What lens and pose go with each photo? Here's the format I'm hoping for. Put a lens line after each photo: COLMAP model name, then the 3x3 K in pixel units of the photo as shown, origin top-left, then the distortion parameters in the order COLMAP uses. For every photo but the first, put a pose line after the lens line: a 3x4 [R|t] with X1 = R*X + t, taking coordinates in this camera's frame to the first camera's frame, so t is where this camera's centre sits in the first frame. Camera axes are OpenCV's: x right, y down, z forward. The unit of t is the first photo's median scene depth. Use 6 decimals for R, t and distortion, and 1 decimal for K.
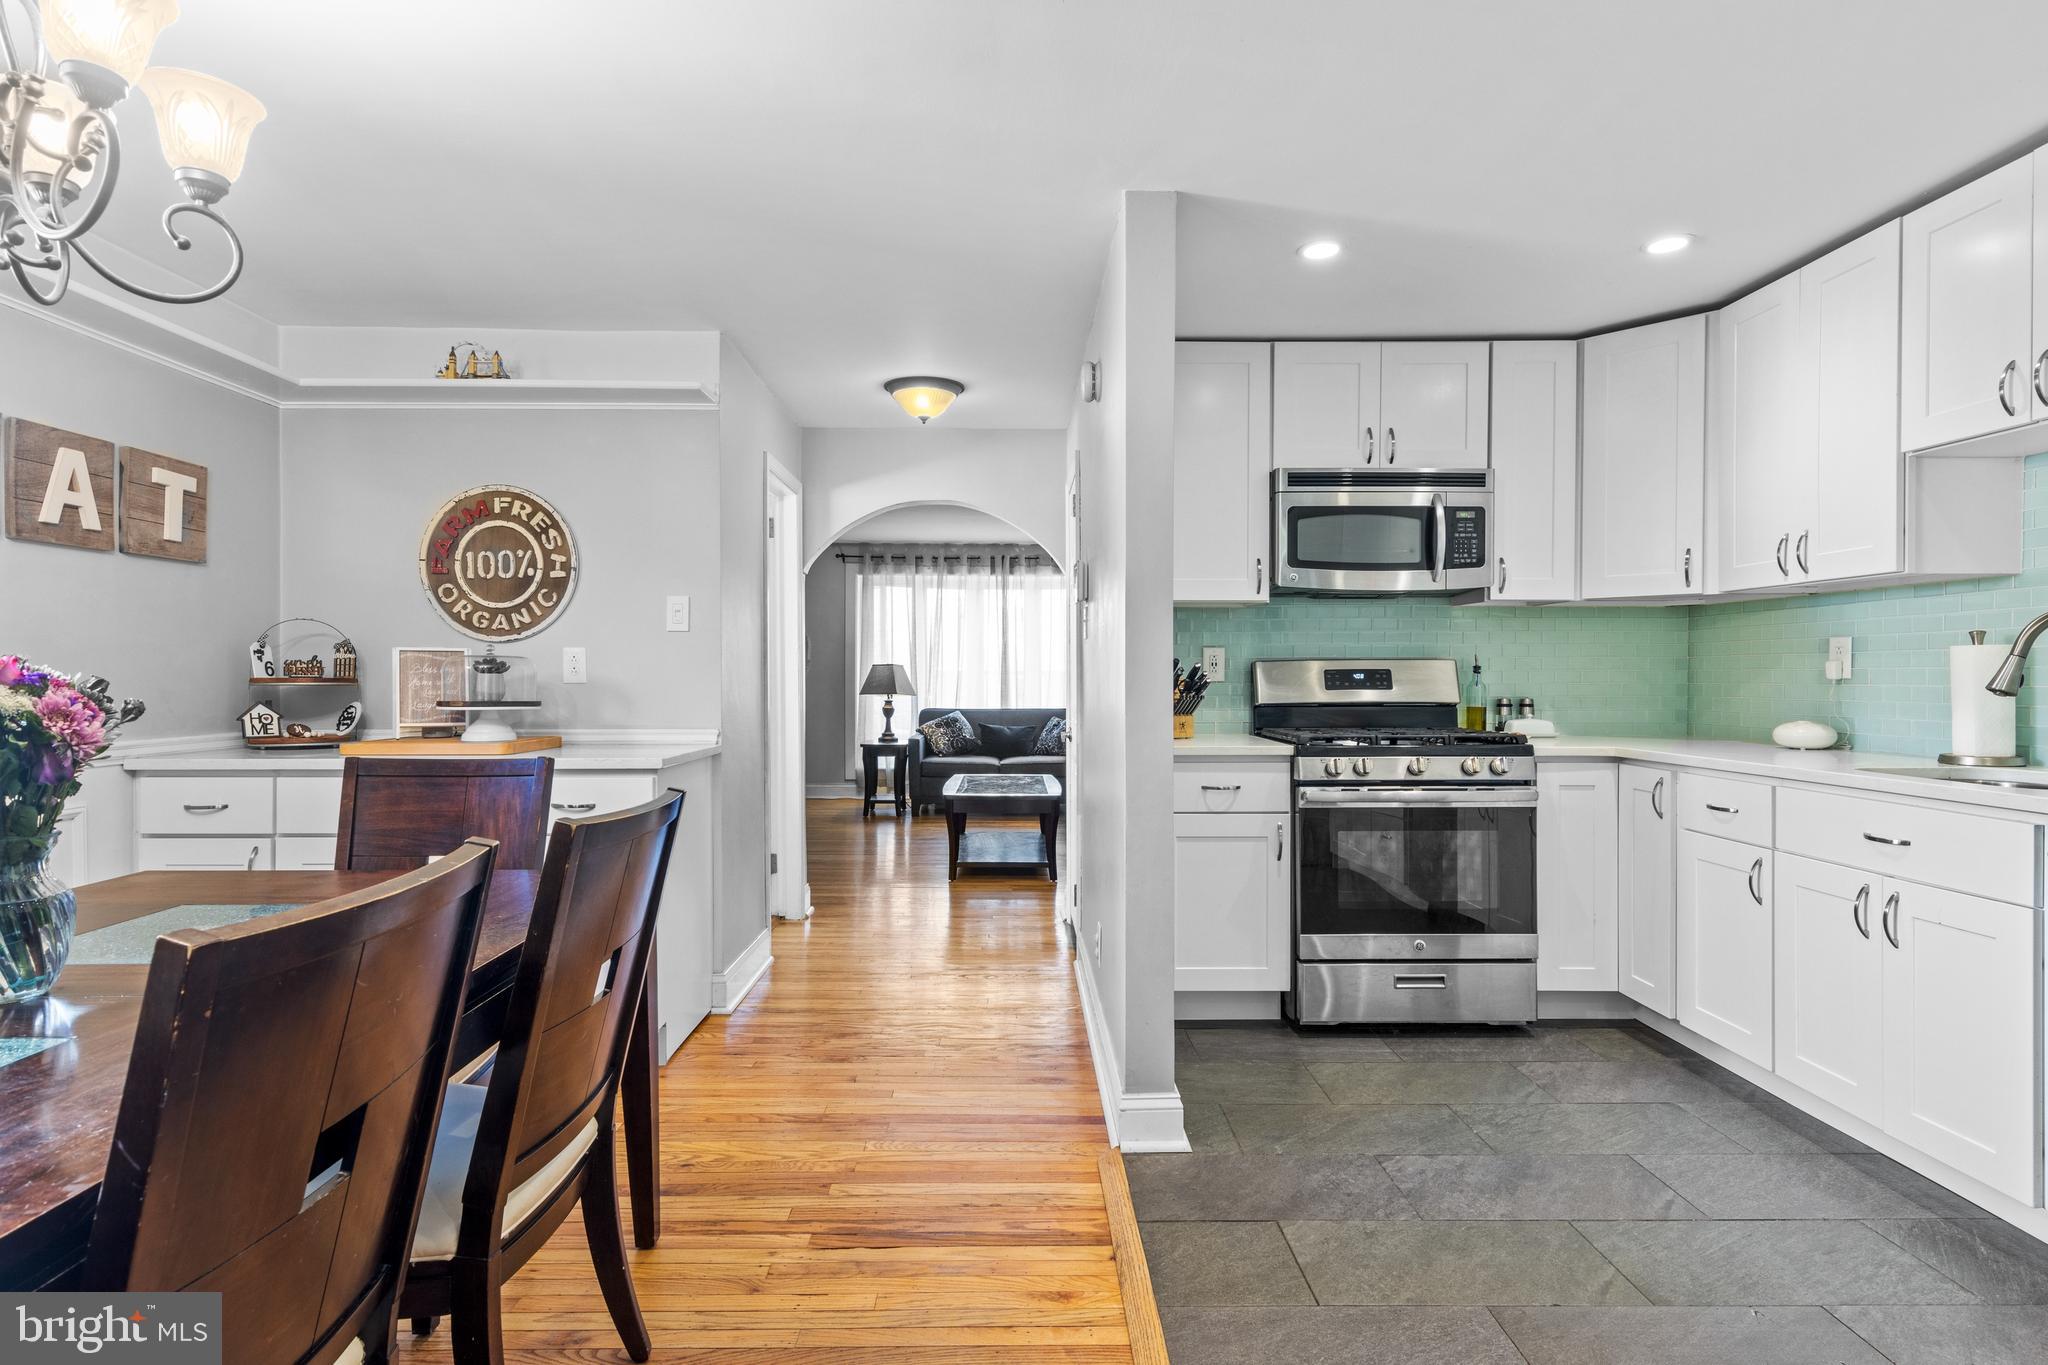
lens RADIAL K [[1061.5, 0, 1024.0], [0, 1061.5, 682.5], [0, 0, 1]] dist [0.023581, -0.013637]
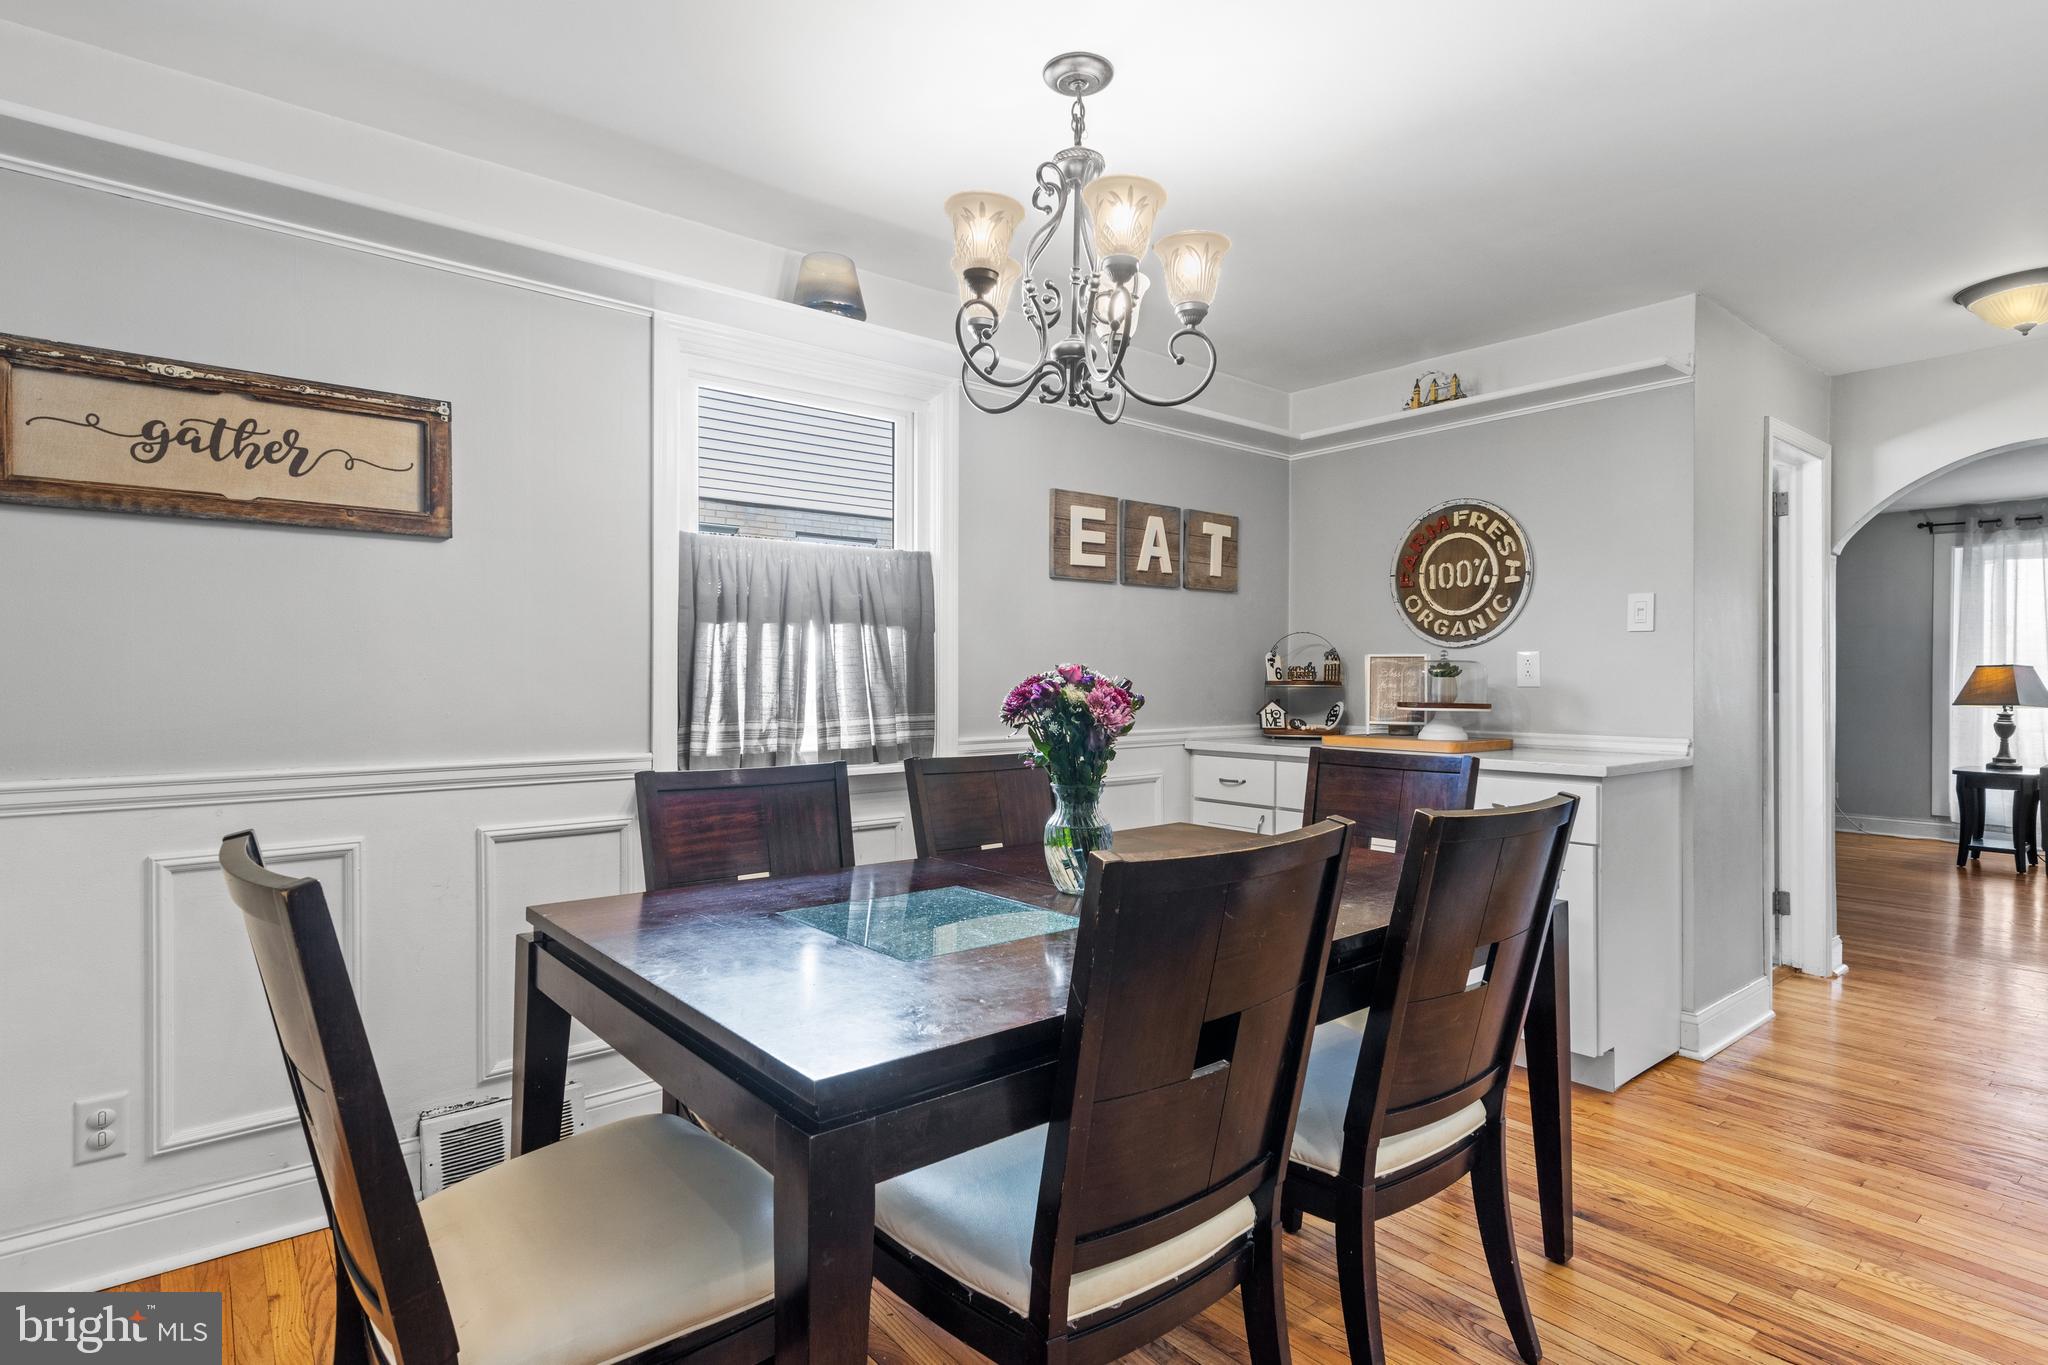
lens RADIAL K [[1064.4, 0, 1024.0], [0, 1064.4, 682.5], [0, 0, 1]] dist [0.011651, -0.000725]
pose [[0.627064, 0.002309, -0.778964, 0.063488], [-0.005867, 0.999981, -0.001759, 0.001231], [0.778946, 0.005673, 0.627066, 0.000410]]
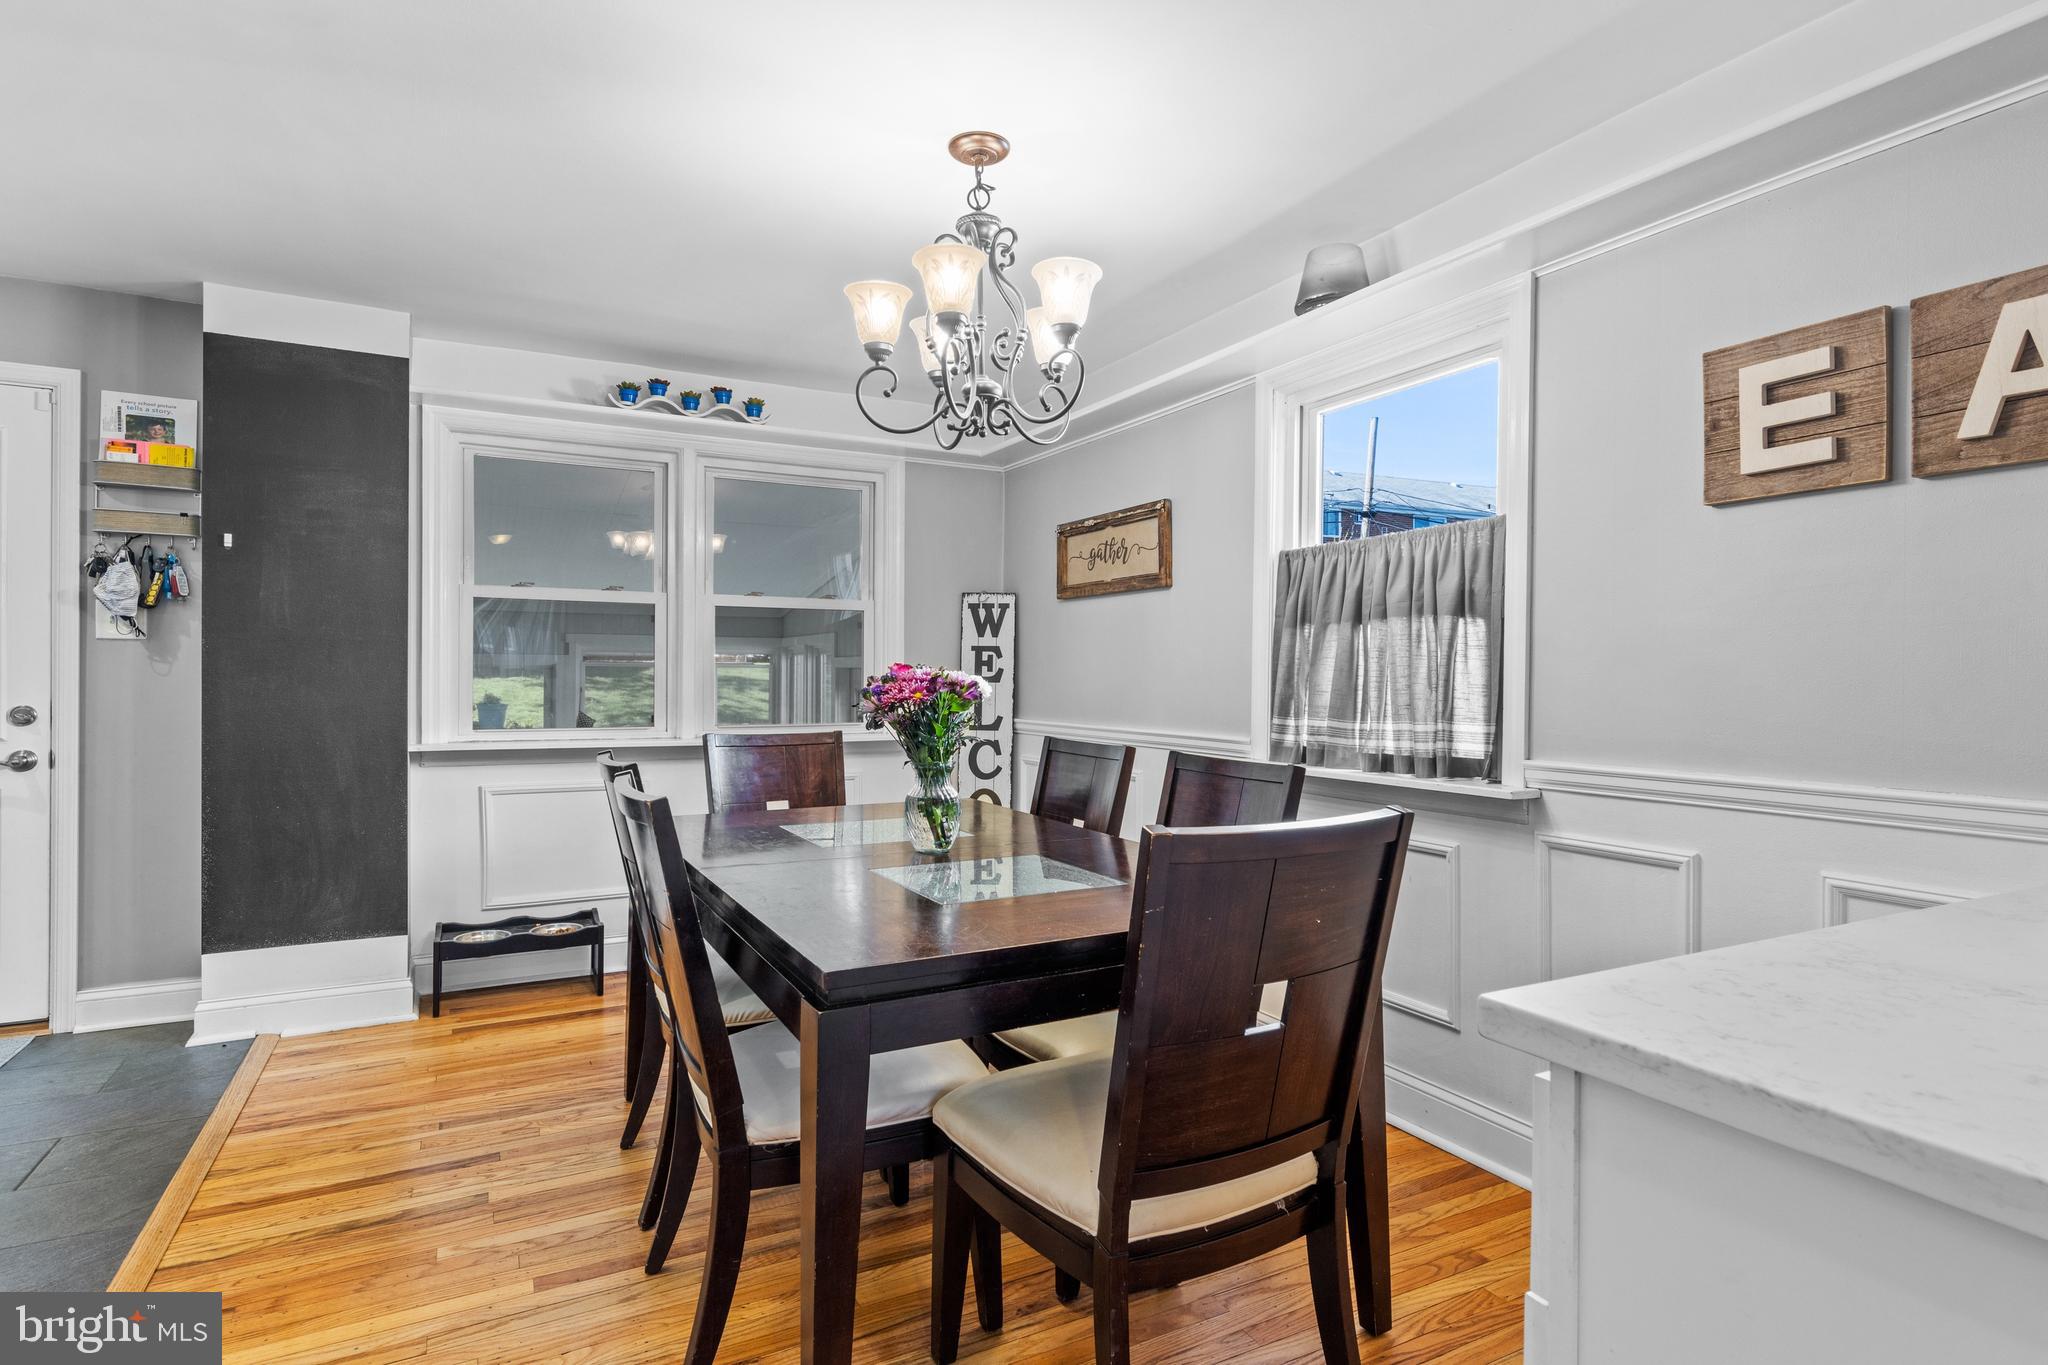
lens RADIAL K [[1064.4, 0, 1024.0], [0, 1064.4, 682.5], [0, 0, 1]] dist [0.011651, -0.000725]
pose [[-0.895106, -0.000075, -0.445854, -0.097802], [-0.006388, 0.999899, 0.012658, -0.007409], [0.445808, 0.014178, -0.895016, 0.977872]]
